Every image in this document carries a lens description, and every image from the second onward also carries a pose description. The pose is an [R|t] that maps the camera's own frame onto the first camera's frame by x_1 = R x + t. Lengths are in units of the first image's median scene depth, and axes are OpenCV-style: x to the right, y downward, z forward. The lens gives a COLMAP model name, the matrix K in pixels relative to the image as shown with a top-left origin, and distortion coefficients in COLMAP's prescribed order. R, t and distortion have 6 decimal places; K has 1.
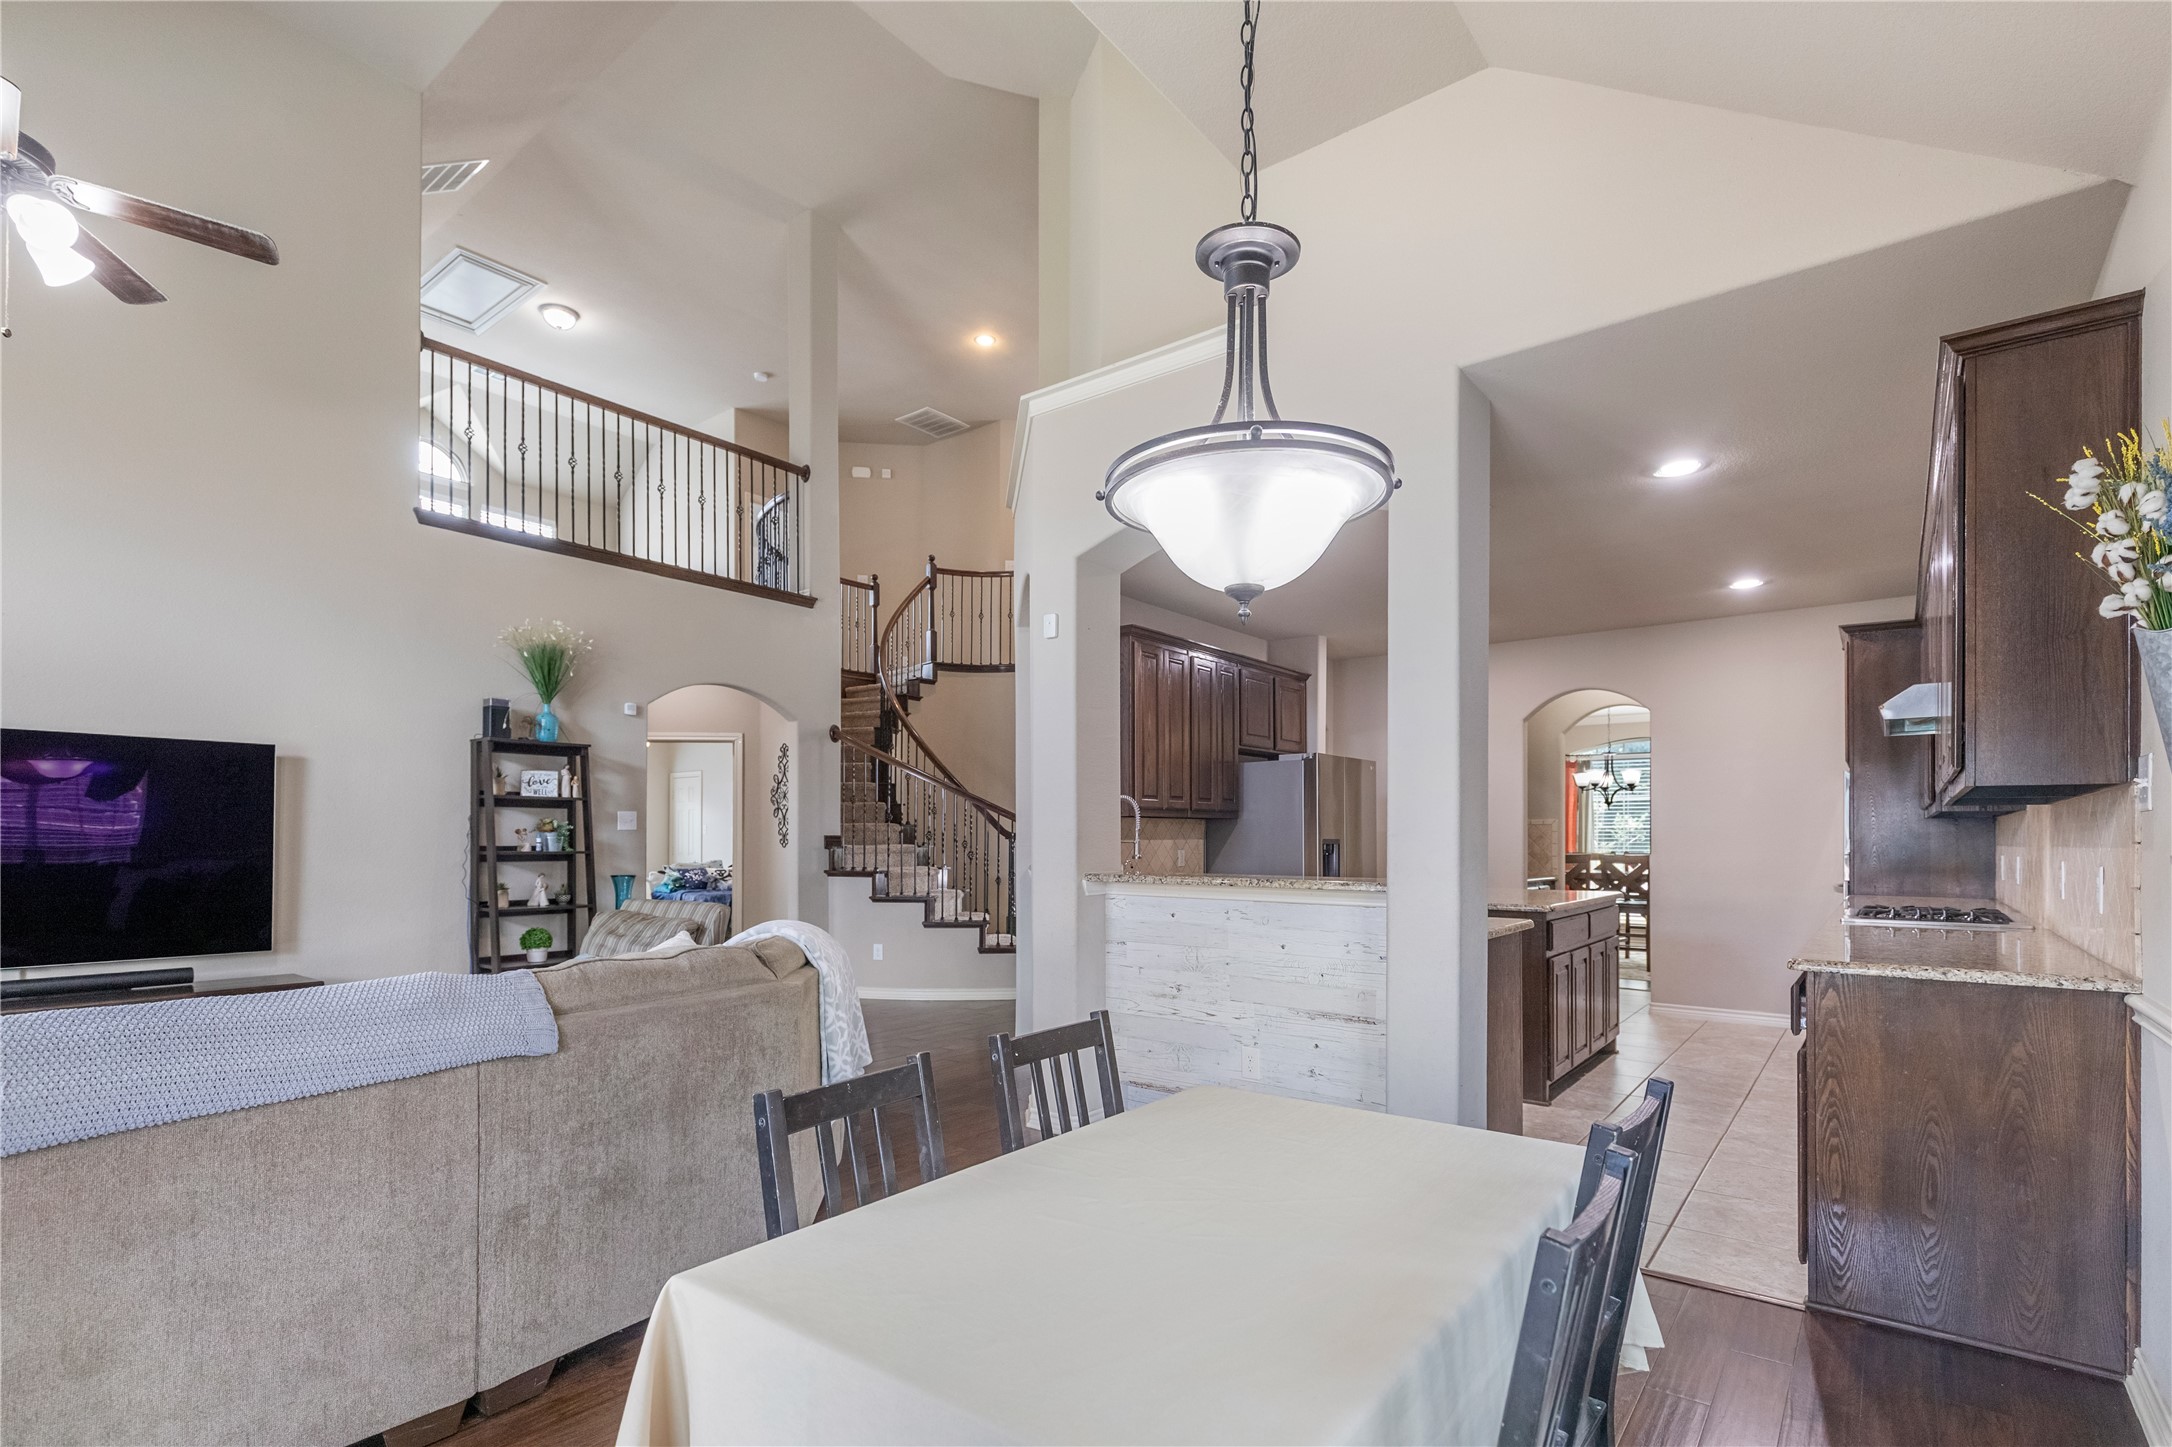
lens RADIAL K [[996.6, 0, 1072.2], [0, 996.6, 826.2], [0, 0, 1]] dist [-0.004791, -0.000251]
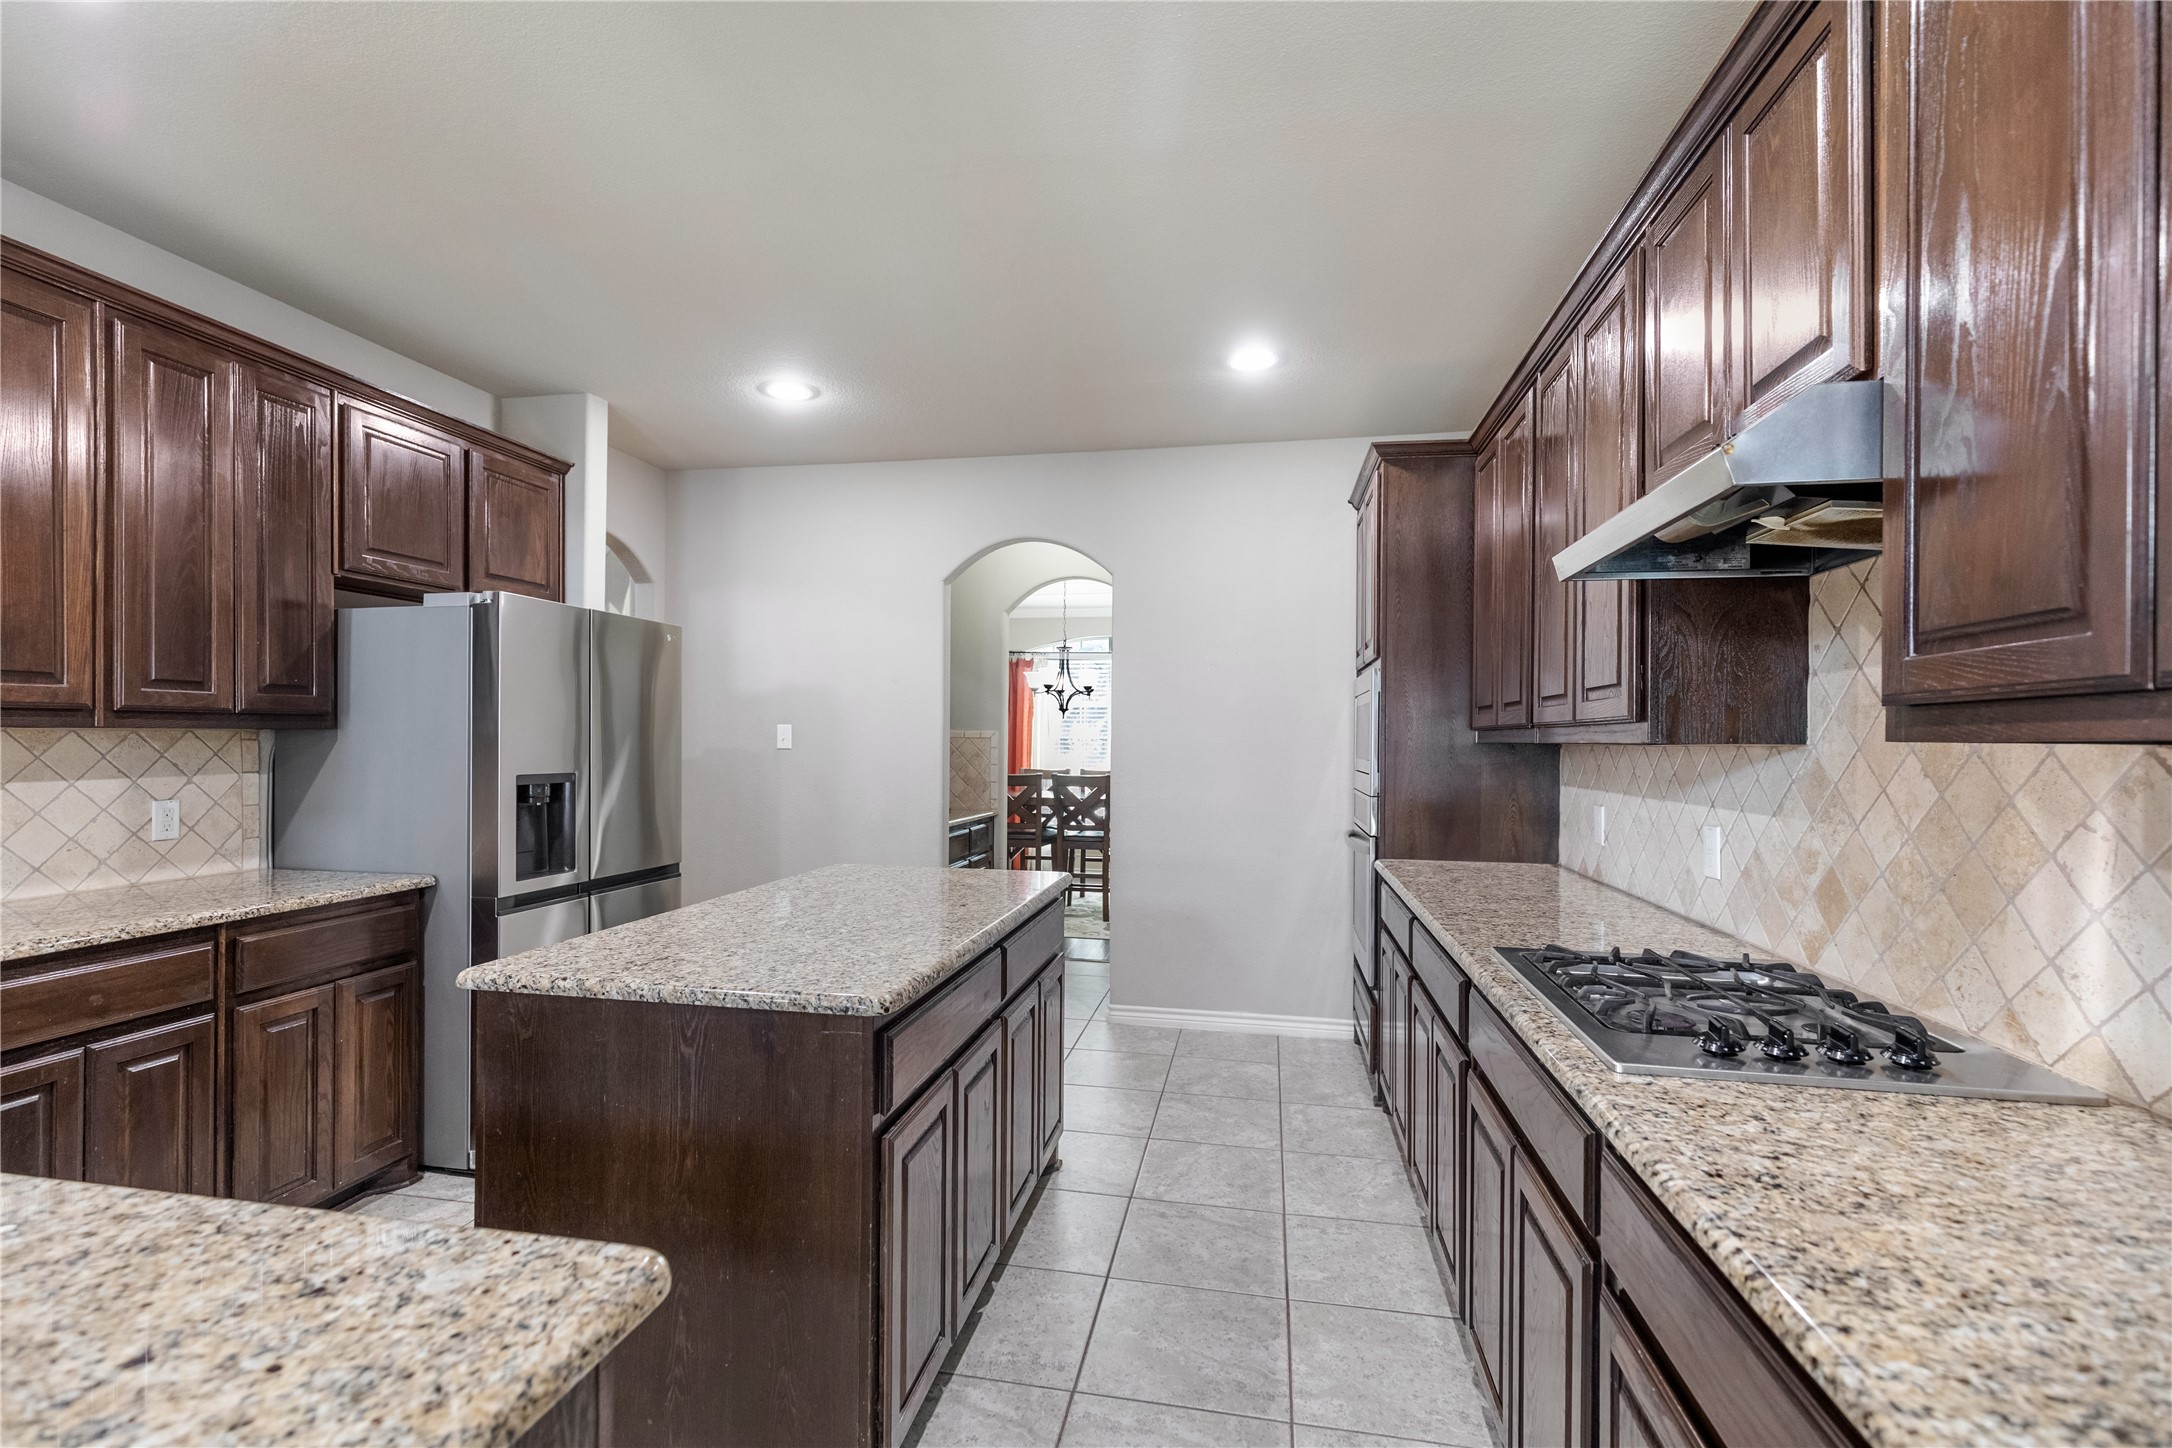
lens RADIAL K [[996.6, 0, 1087.0], [0, 996.6, 725.7], [0, 0, 1]] dist [-0.004791, -0.000251]
pose [[0.872074, 0.010858, 0.489253, 0.191383], [-0.010318, 0.999940, -0.003801, -0.008552], [-0.489265, -0.001733, 0.872134, 0.340807]]
